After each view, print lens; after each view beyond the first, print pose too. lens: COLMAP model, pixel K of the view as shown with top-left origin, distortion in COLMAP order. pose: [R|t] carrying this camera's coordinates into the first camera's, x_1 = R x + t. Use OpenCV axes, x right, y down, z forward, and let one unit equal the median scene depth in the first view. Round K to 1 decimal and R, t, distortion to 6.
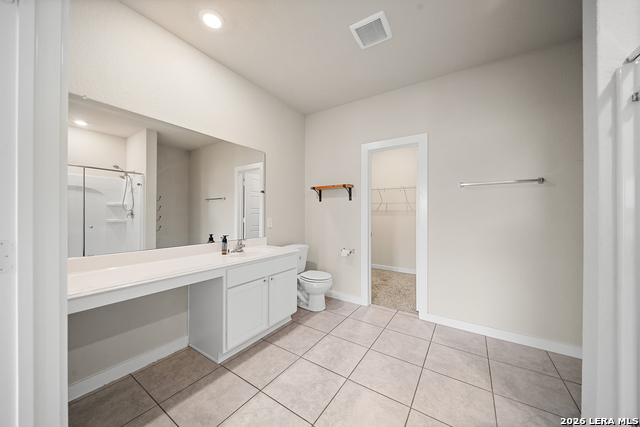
lens RADIAL K [[228.2, 0, 319.0], [0, 228.2, 210.2], [0, 0, 1]] dist [0.000474, -0.000054]
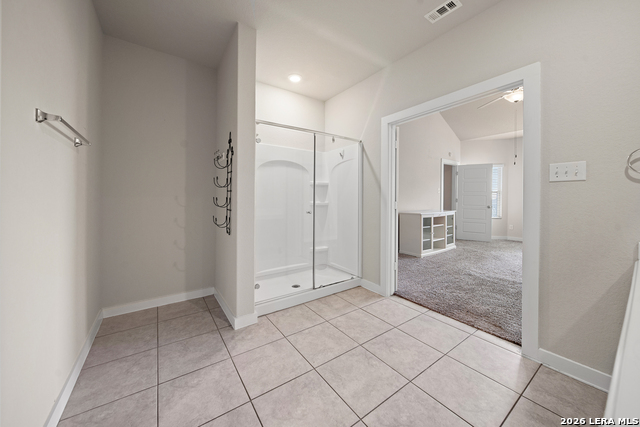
lens RADIAL K [[234.8, 0, 319.0], [0, 234.8, 198.5], [0, 0, 1]] dist [0.000147, -0.000040]
pose [[-0.931276, -0.008205, 0.364223, -0.018228], [-0.009656, 0.999951, -0.002162, 0.053533], [-0.364187, -0.005530, -0.931309, 1.884627]]
